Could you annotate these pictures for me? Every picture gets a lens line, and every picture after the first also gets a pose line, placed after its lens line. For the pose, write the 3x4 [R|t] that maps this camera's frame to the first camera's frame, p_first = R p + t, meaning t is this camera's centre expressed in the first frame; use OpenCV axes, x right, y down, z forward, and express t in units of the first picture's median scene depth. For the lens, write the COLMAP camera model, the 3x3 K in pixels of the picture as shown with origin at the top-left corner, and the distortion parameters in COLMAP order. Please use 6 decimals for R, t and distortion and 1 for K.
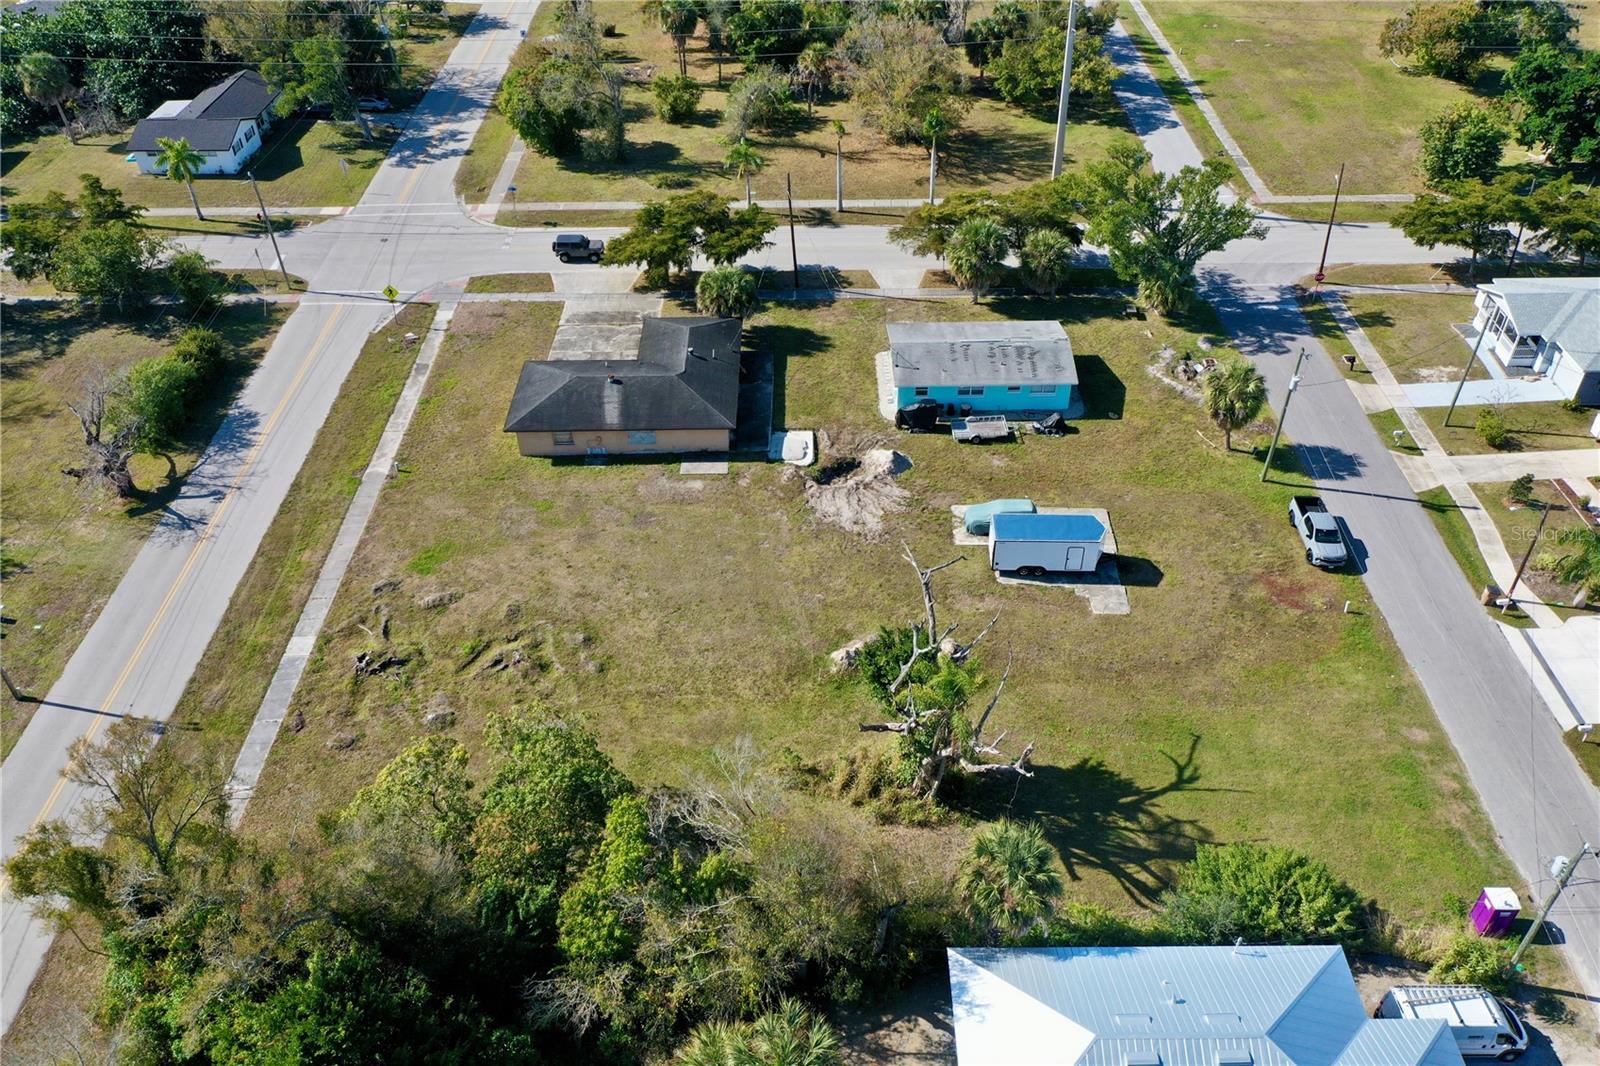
lens RADIAL K [[1257.0, 0, 801.8], [0, 1257.0, 537.2], [0, 0, 1]] dist [-0.007112, -0.000529]
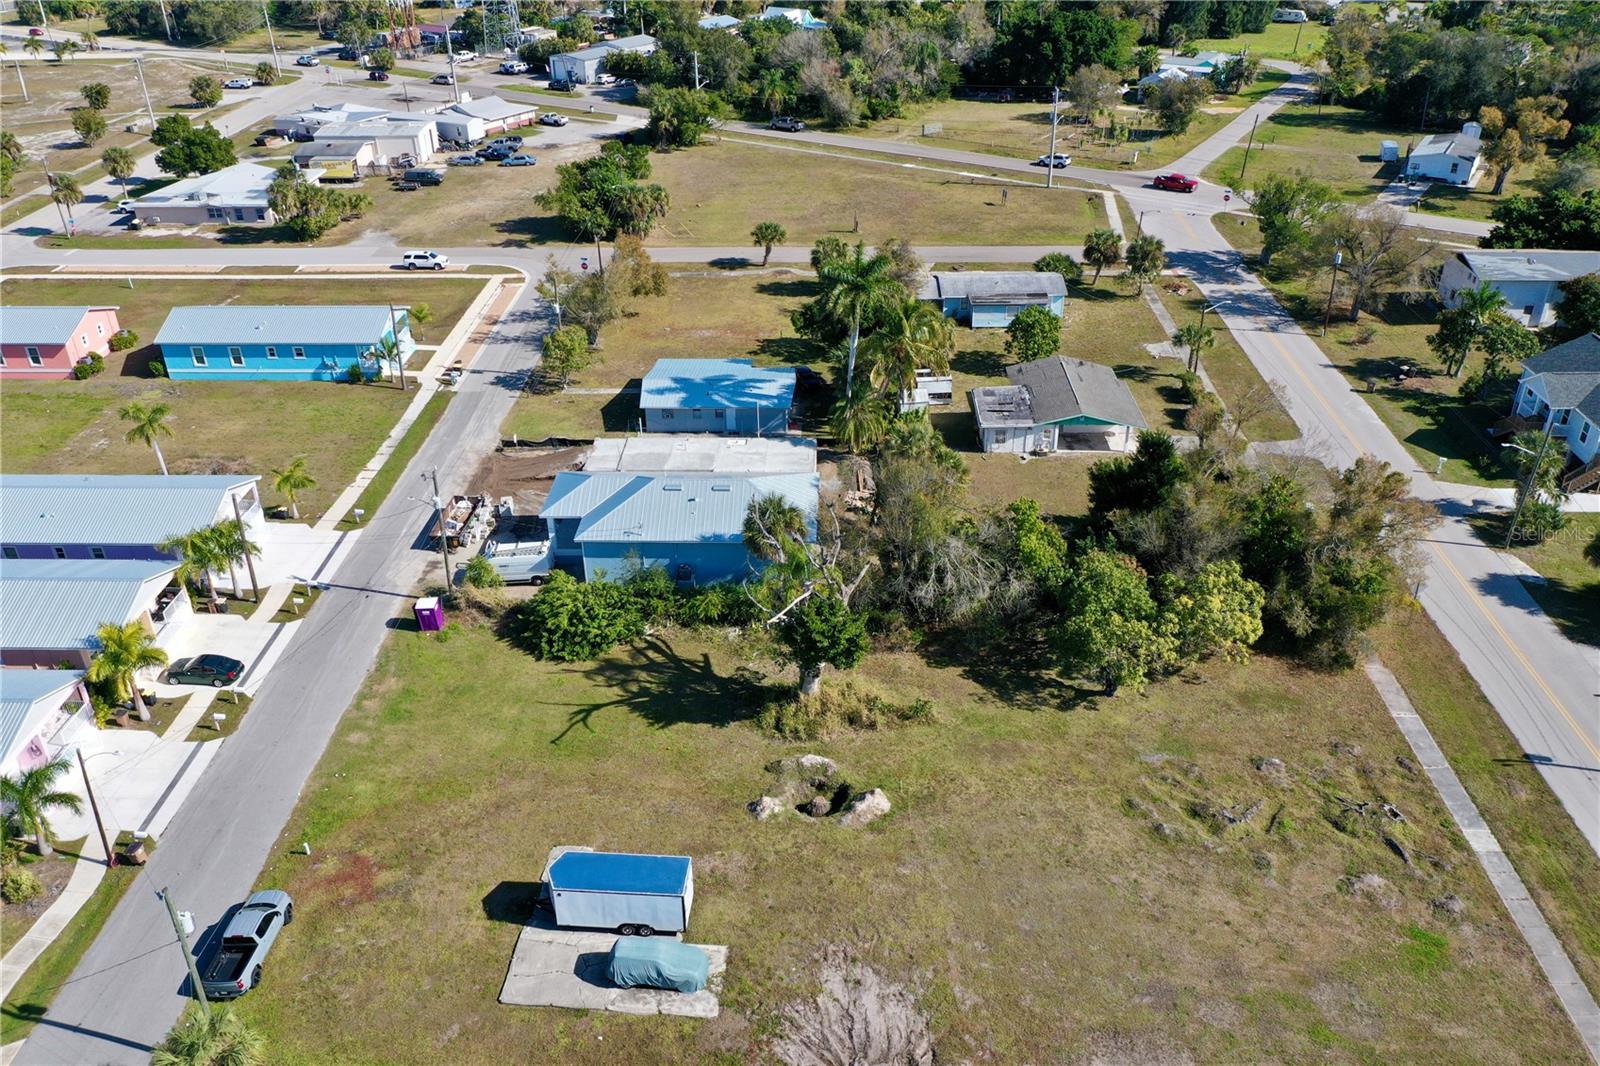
lens RADIAL K [[1257.0, 0, 801.8], [0, 1257.0, 537.2], [0, 0, 1]] dist [-0.007112, -0.000529]
pose [[-0.999143, 0.004400, 0.041146, 0.046621], [0.040137, 0.344928, 0.937771, -0.813650], [-0.010066, 0.938619, -0.344809, 1.065378]]
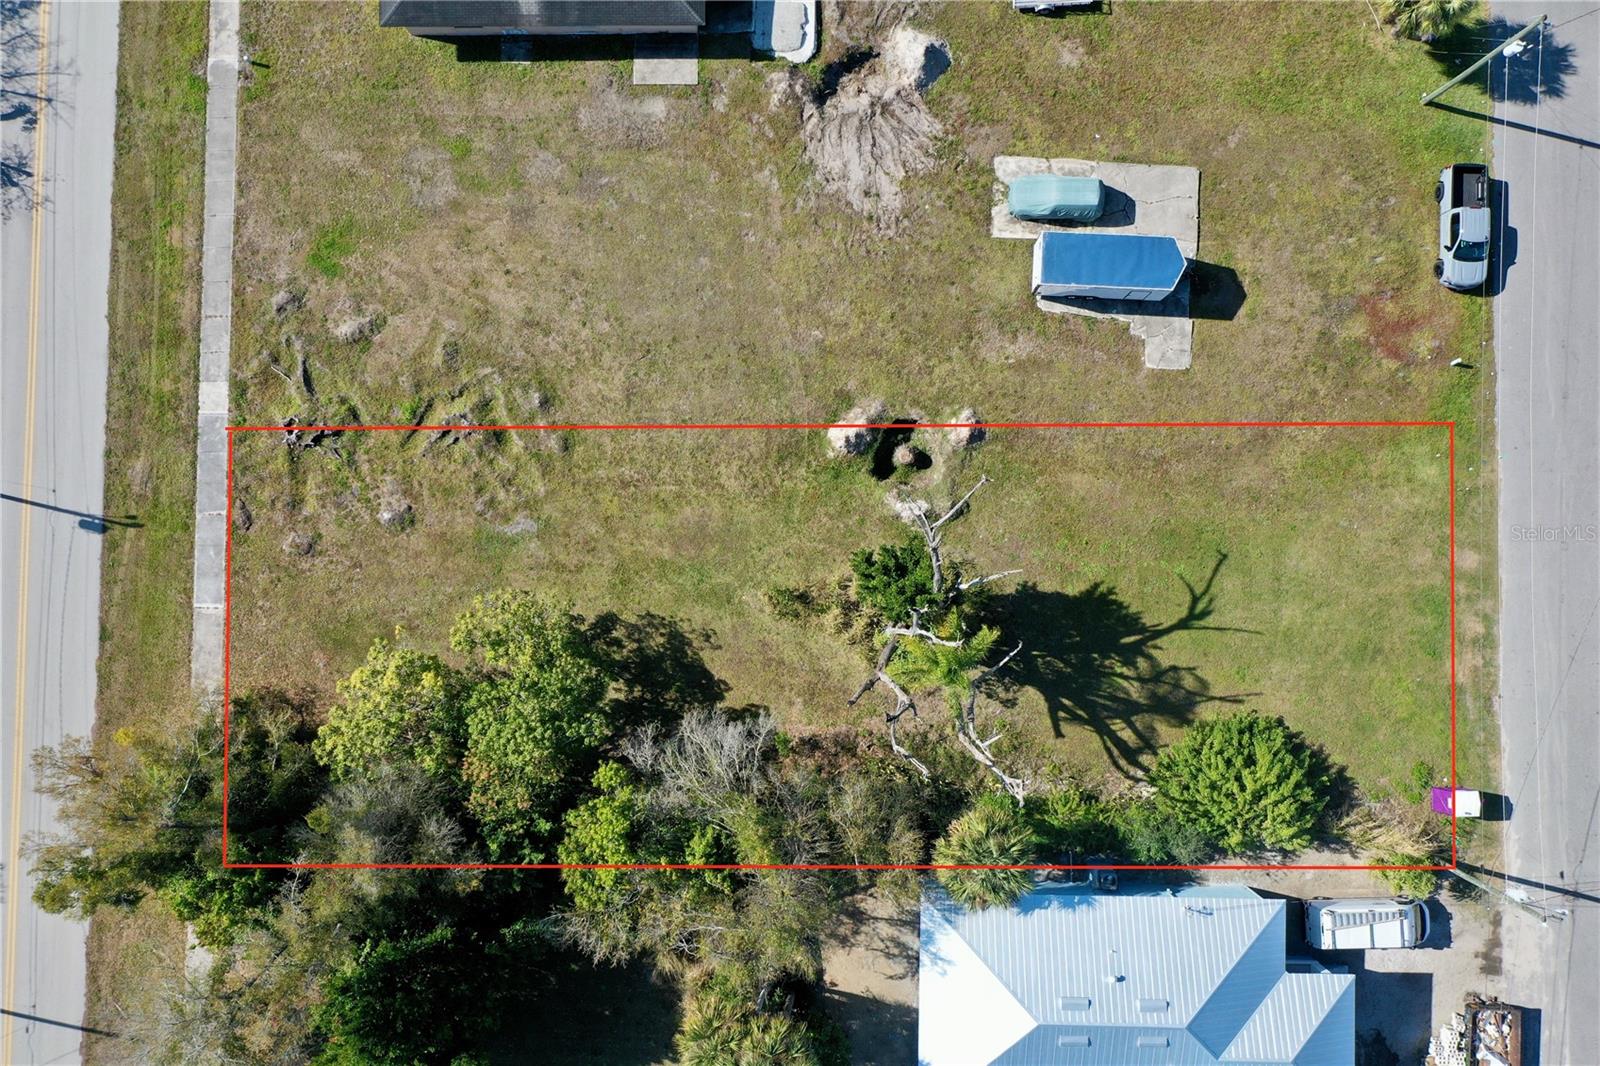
lens RADIAL K [[1260.8, 0, 800.0], [0, 1260.8, 533.0], [0, 0, 1]] dist [-0.004729, 0.001886]
pose [[0.999828, 0.011342, -0.014676, 0.016371], [0.003536, 0.660159, 0.751118, -0.479940], [0.018208, -0.751041, 0.660005, 0.351720]]
